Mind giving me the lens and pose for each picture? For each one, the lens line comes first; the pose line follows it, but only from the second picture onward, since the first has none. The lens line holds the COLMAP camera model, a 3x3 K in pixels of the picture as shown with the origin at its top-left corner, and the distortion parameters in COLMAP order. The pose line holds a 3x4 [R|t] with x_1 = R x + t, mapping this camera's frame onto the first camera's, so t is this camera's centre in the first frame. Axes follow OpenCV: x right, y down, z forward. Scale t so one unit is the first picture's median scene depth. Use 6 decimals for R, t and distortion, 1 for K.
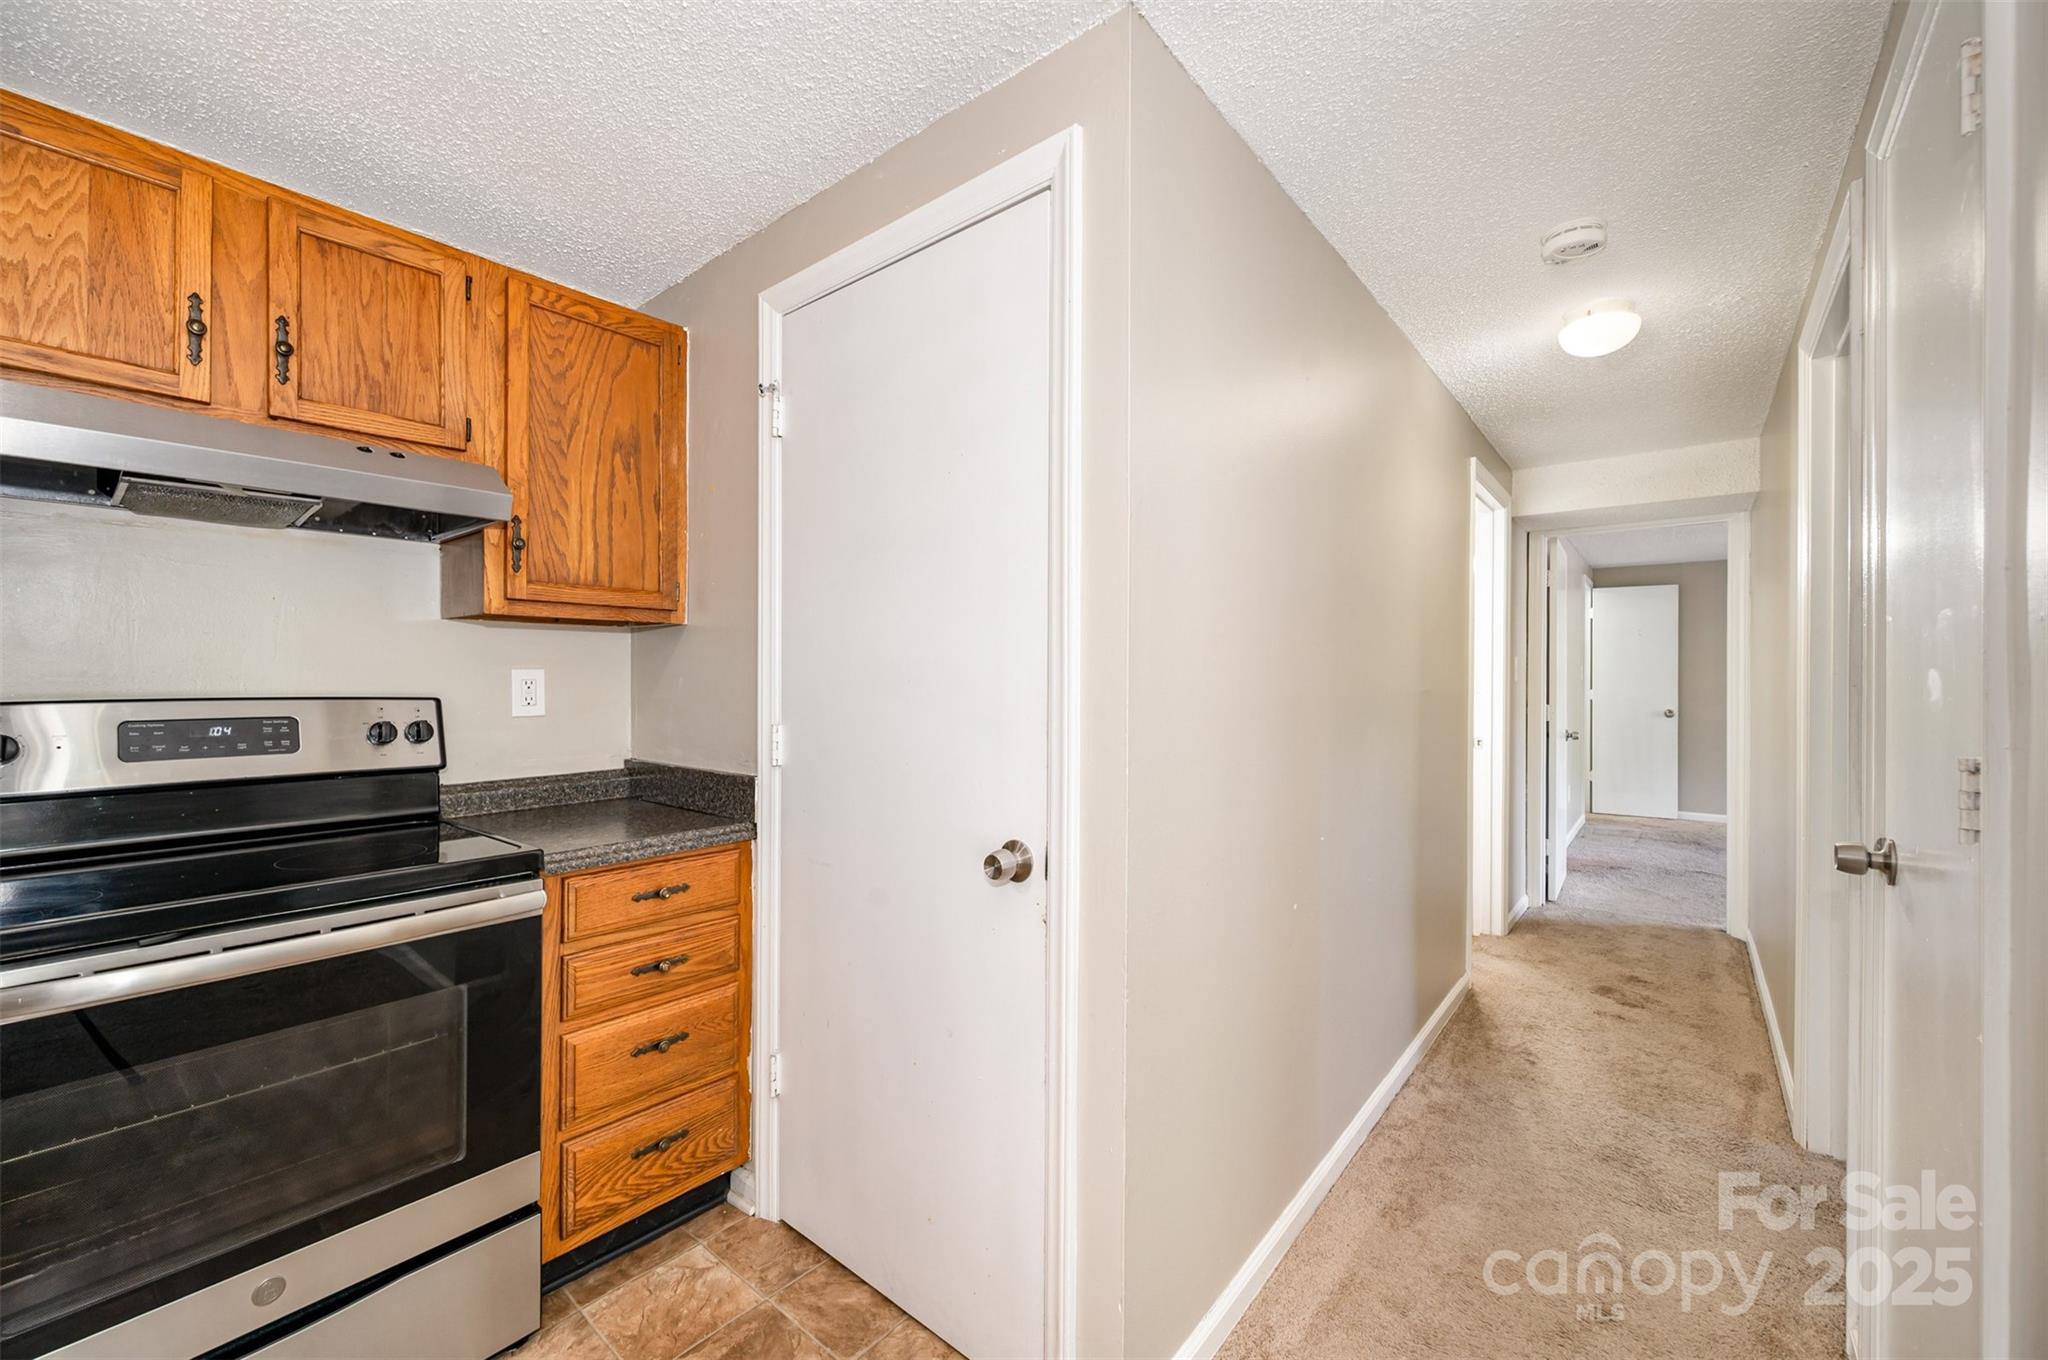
lens RADIAL K [[809.5, 0, 1025.1], [0, 809.5, 675.6], [0, 0, 1]] dist [-0.002437, 0.000545]
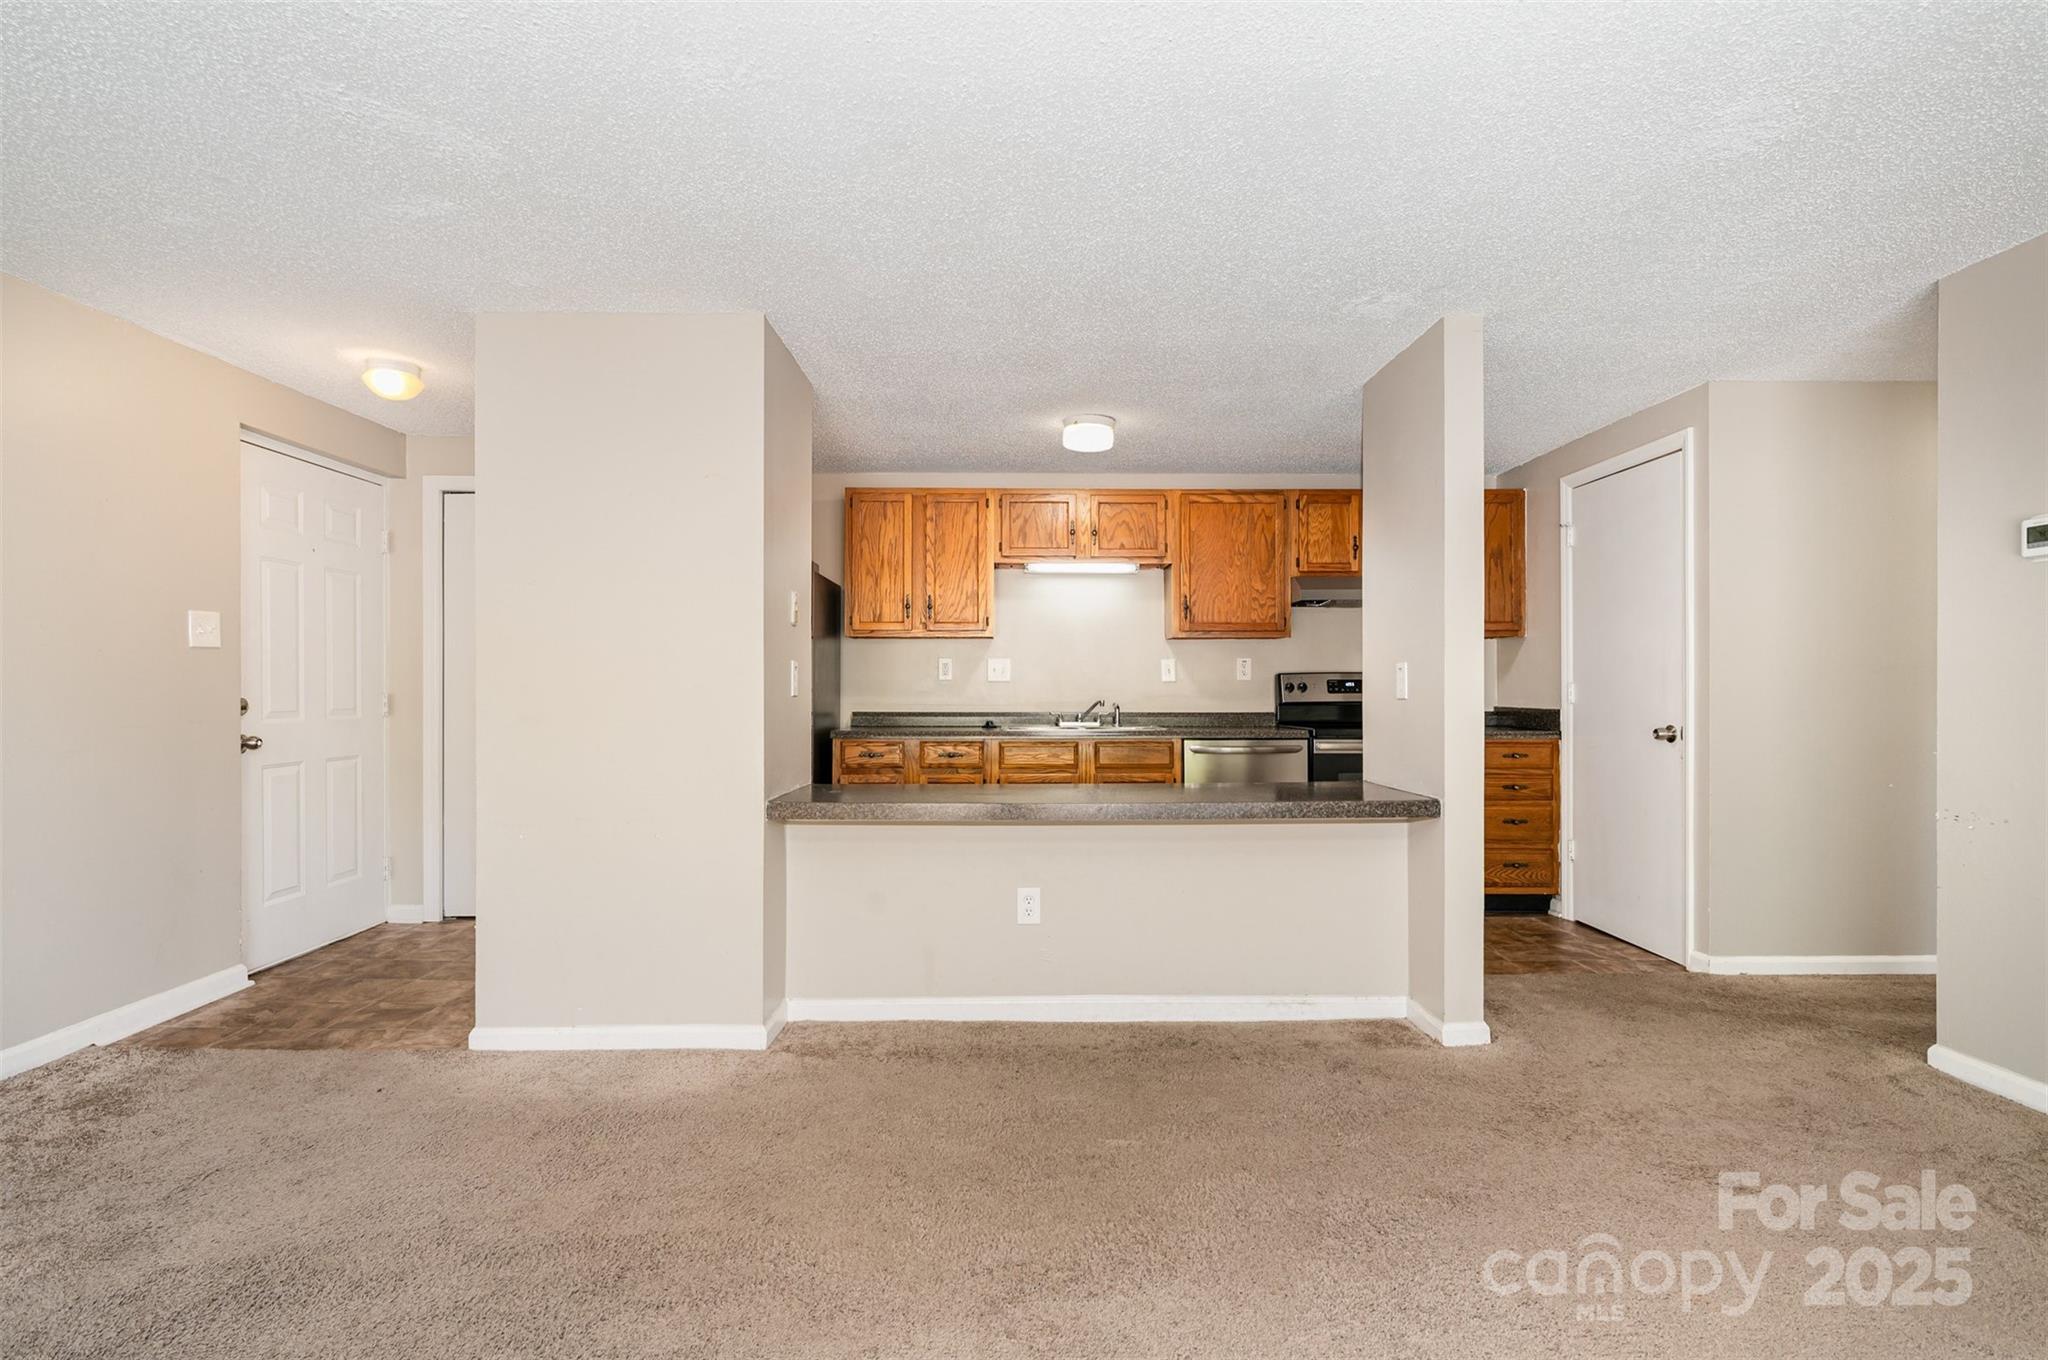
lens RADIAL K [[976.1, 0, 1025.2], [0, 976.1, 680.6], [0, 0, 1]] dist [-0.000978, -0.002053]
pose [[0.641773, -0.007186, -0.766861, 0.740657], [0.005002, 0.999974, -0.005185, 0.059459], [0.766878, -0.000509, 0.641792, -1.743893]]
